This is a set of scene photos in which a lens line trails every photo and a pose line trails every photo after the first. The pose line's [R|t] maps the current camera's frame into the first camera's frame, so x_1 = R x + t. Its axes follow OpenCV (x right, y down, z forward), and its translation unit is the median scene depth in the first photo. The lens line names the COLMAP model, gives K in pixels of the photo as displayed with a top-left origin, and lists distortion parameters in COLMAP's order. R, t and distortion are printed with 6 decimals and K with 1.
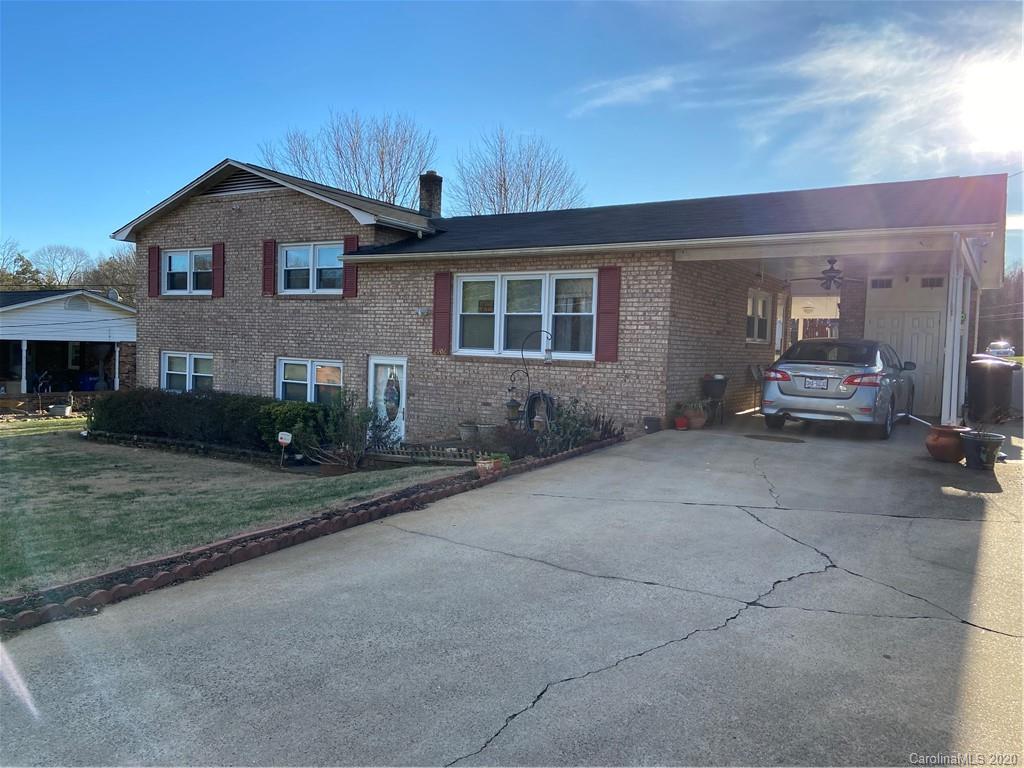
lens RADIAL K [[740.7, 0, 512.0], [0, 740.7, 384.0], [0, 0, 1]] dist [0.060389, -0.000964]
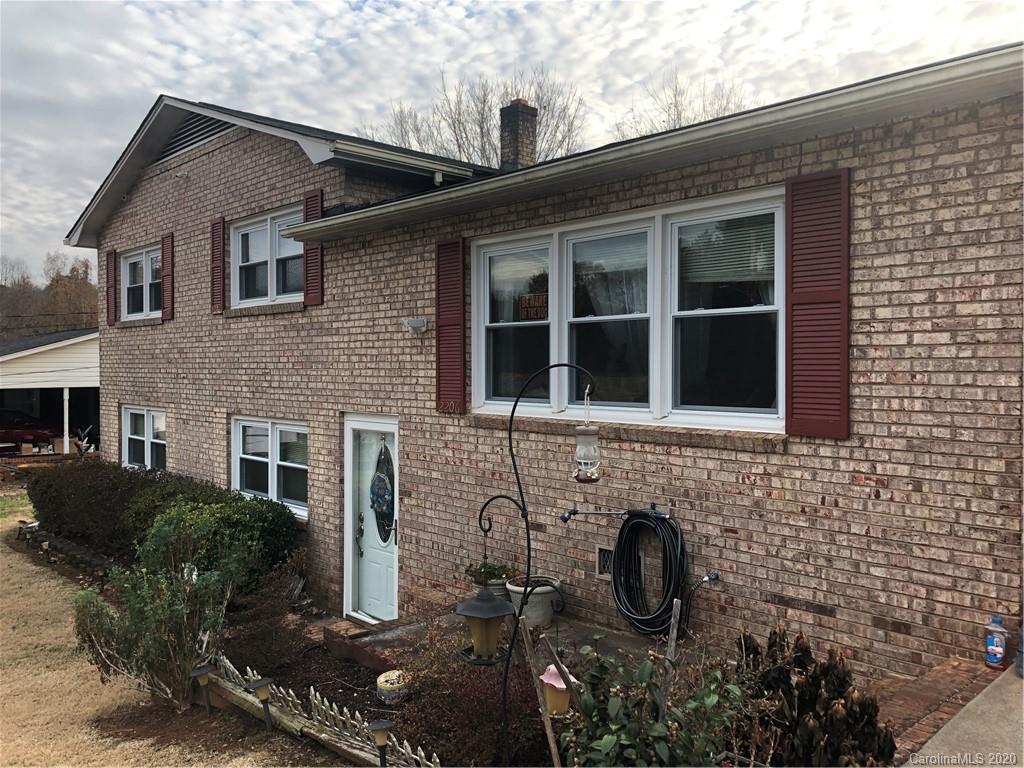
lens RADIAL K [[820.8, 0, 512.0], [0, 820.8, 384.0], [0, 0, 1]] dist [0.013132, -0.008695]
pose [[0.967591, -0.031264, -0.250578, 0.076825], [0.023975, 0.999197, -0.032089, -0.042775], [0.251380, 0.025041, 0.967564, 0.525737]]
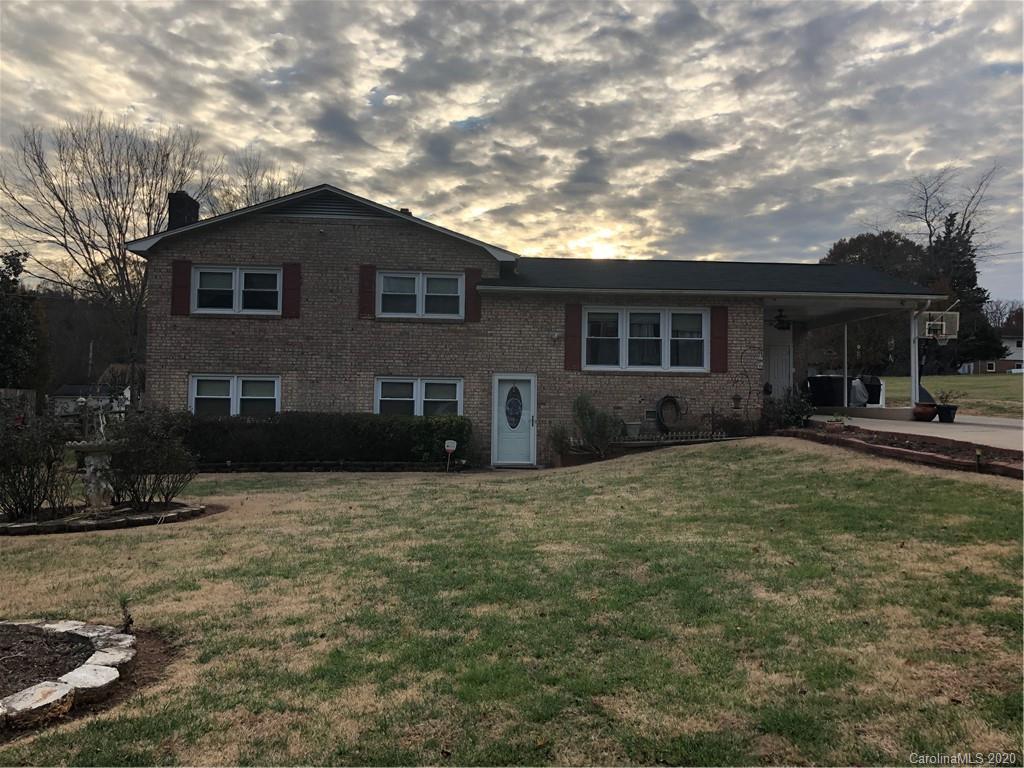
lens RADIAL K [[820.8, 0, 512.0], [0, 820.8, 384.0], [0, 0, 1]] dist [0.013132, -0.008695]
pose [[0.820896, -0.007782, 0.571024, -1.007292], [0.041730, 0.998051, -0.046389, 0.044589], [-0.569551, 0.061909, 0.819621, -0.067026]]
